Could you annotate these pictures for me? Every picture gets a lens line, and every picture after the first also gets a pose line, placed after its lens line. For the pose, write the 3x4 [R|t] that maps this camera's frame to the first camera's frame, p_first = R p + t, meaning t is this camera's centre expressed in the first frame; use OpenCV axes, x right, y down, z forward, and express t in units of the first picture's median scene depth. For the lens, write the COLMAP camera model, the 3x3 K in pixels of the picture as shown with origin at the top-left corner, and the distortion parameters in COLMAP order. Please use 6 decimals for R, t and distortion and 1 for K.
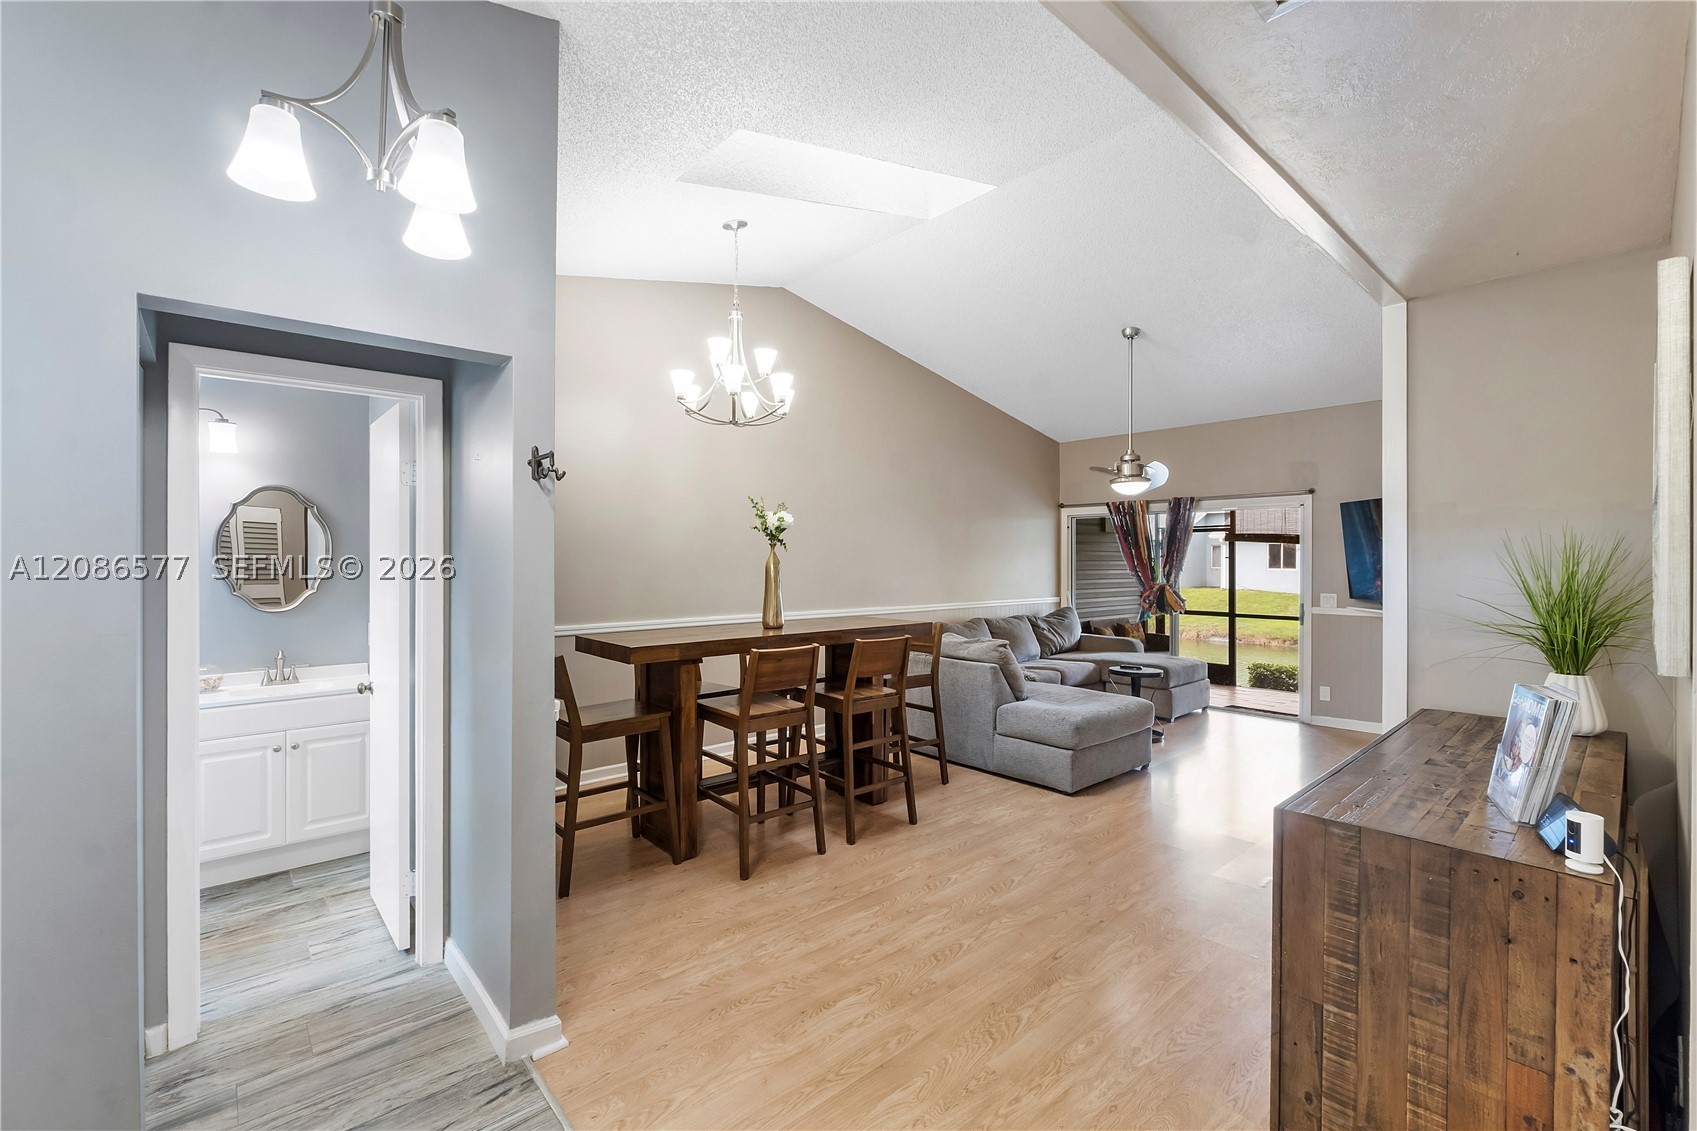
lens RADIAL K [[720.4, 0, 845.4], [0, 720.4, 550.7], [0, 0, 1]] dist [-0.002063, -0.000168]
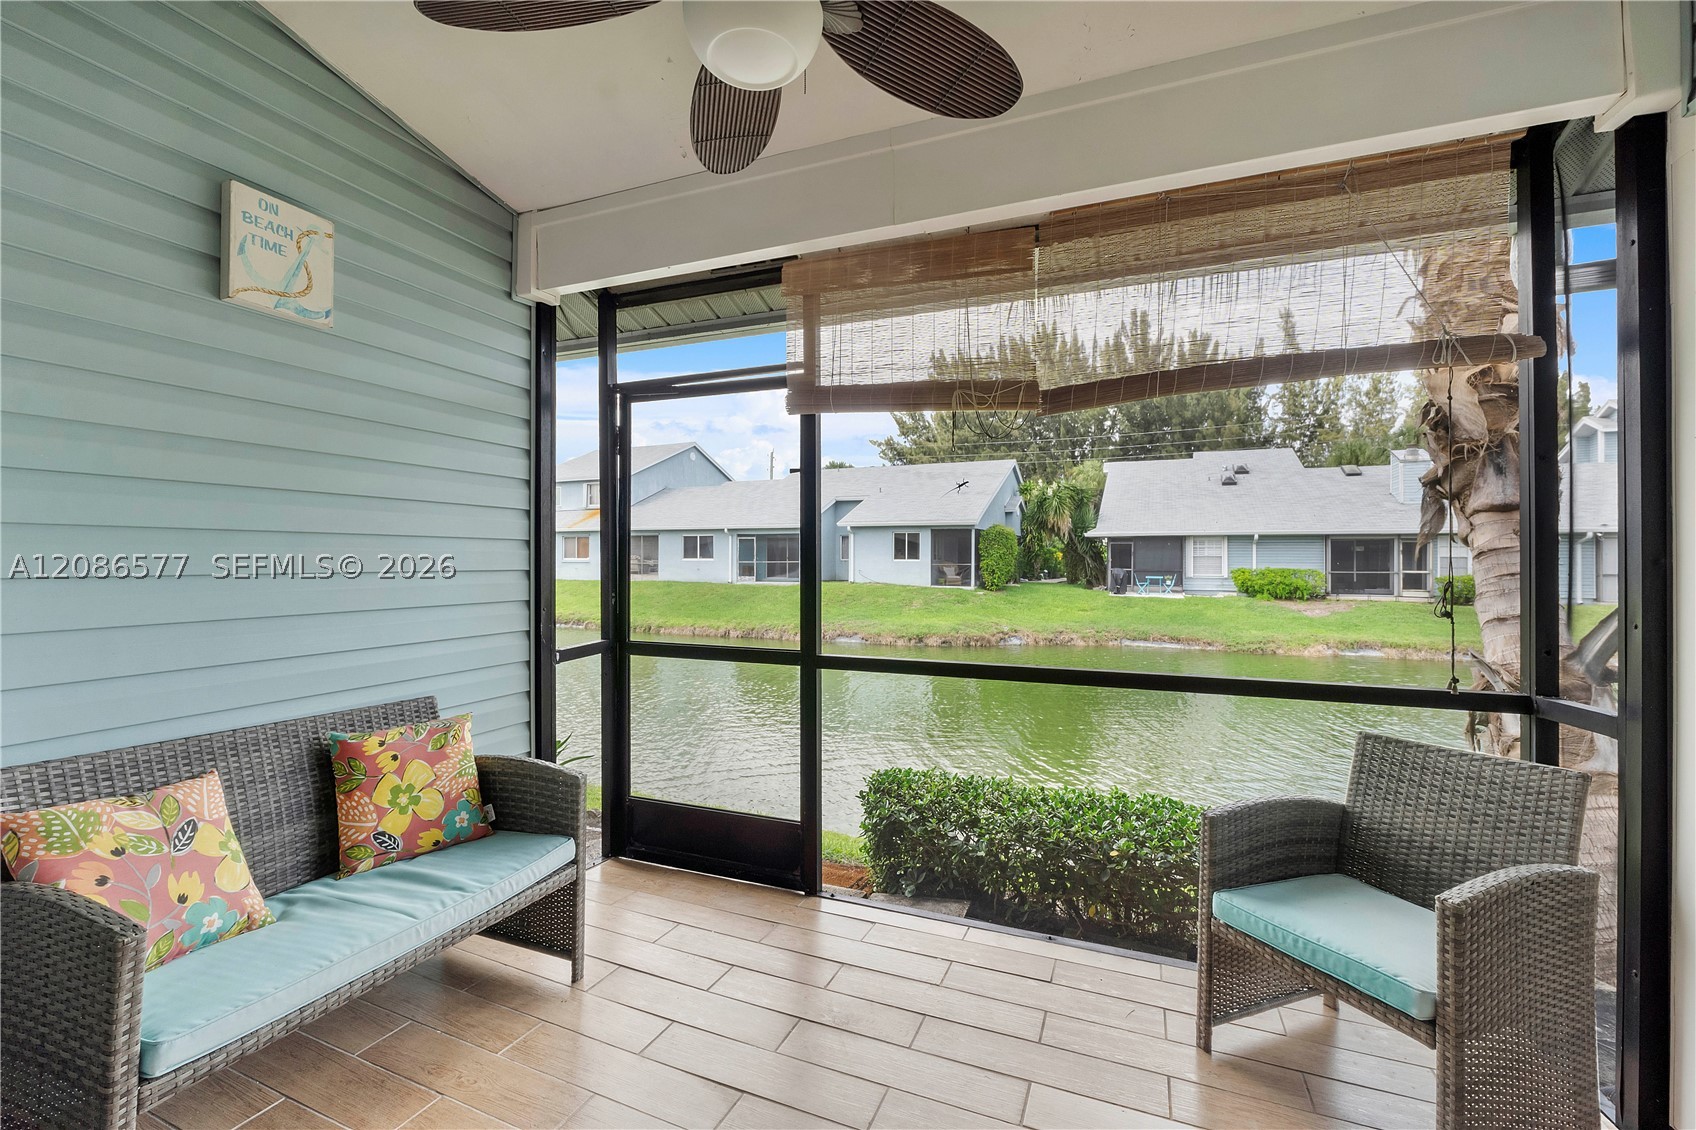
lens RADIAL K [[732.2, 0, 839.5], [0, 732.2, 559.9], [0, 0, 1]] dist [0.001292, 0.000178]
pose [[0.896501, -0.005108, 0.443013, 0.932045], [-0.001578, 0.999890, 0.014723, 0.097793], [-0.443039, -0.013899, 0.896395, 1.627976]]
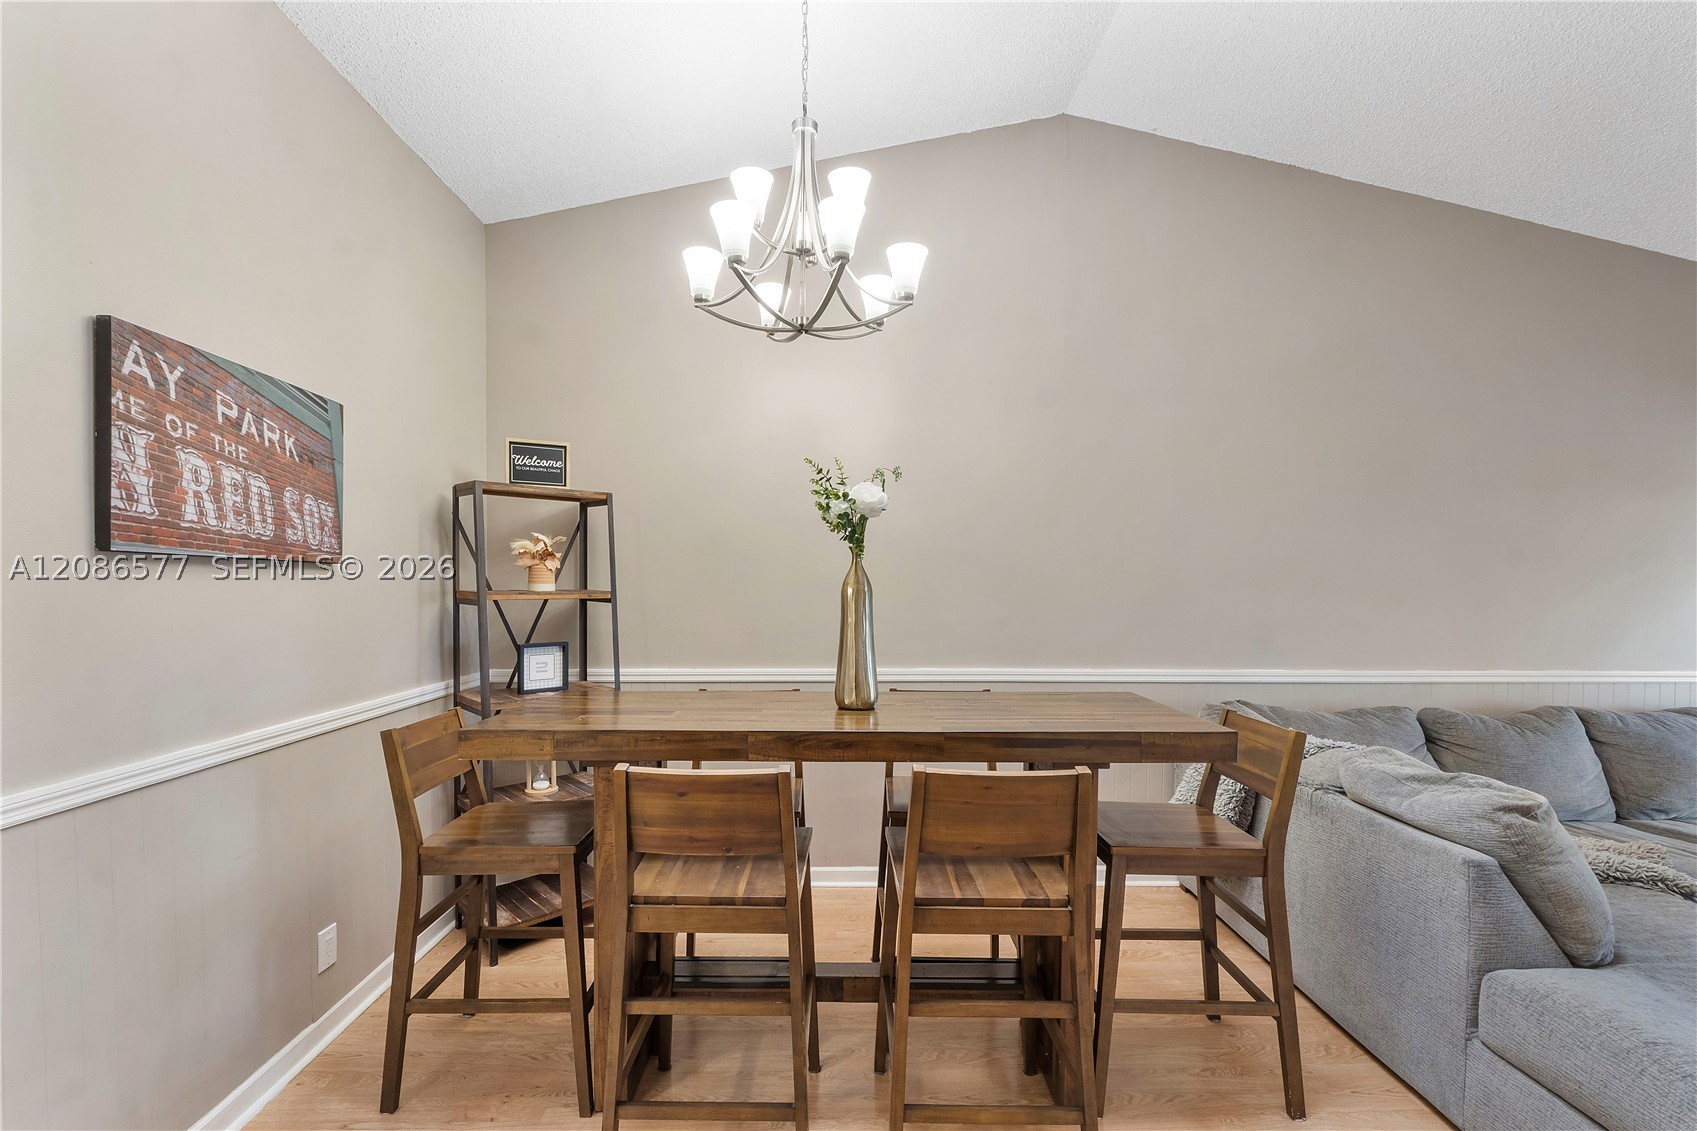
lens RADIAL K [[728.6, 0, 843.7], [0, 728.6, 600.2], [0, 0, 1]] dist [-0.008947, -0.000226]
pose [[0.758534, 0.019453, -0.651343, 0.222527], [0.003870, 0.999402, 0.034355, 0.009945], [0.651622, -0.028580, 0.758005, 0.559272]]
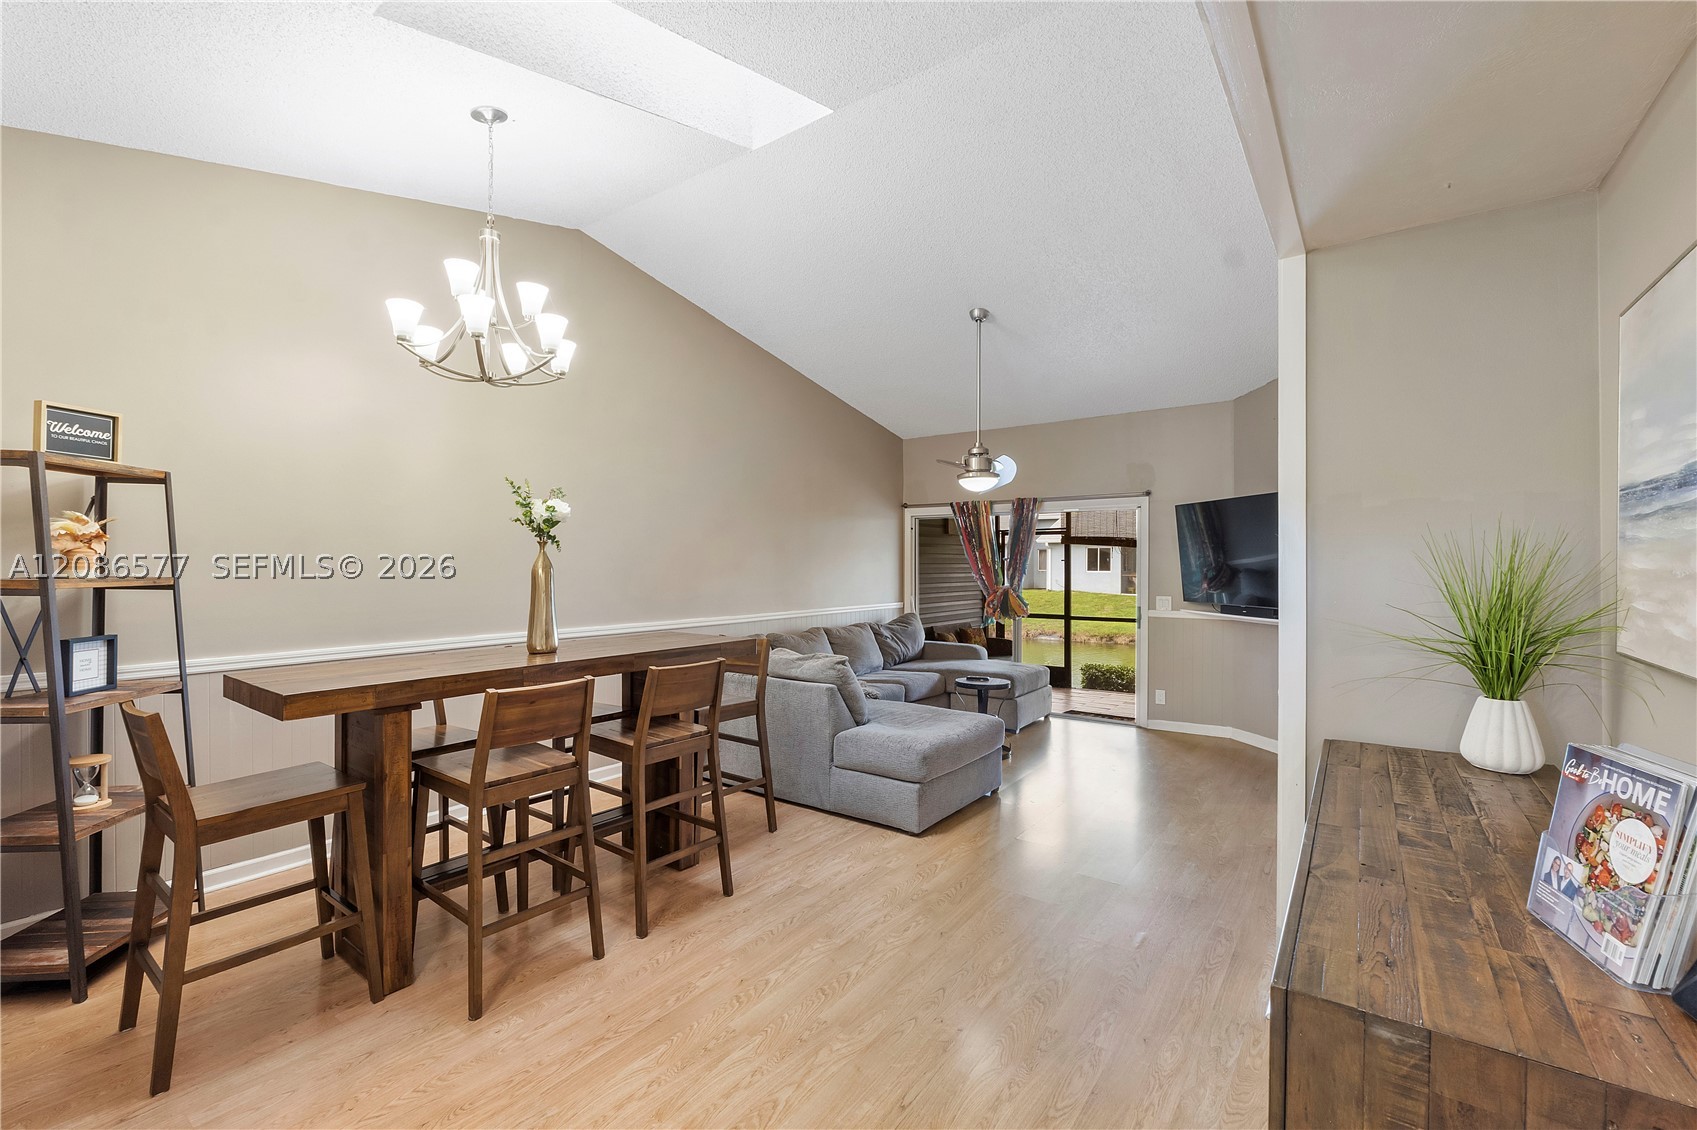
lens RADIAL K [[720.4, 0, 845.4], [0, 720.4, 550.2], [0, 0, 1]] dist [-0.002063, -0.000168]
pose [[0.977617, 0.002493, 0.210378, 0.048451], [-0.001342, 0.999983, -0.005612, 0.003068], [-0.210388, 0.005204, 0.977604, 0.180047]]
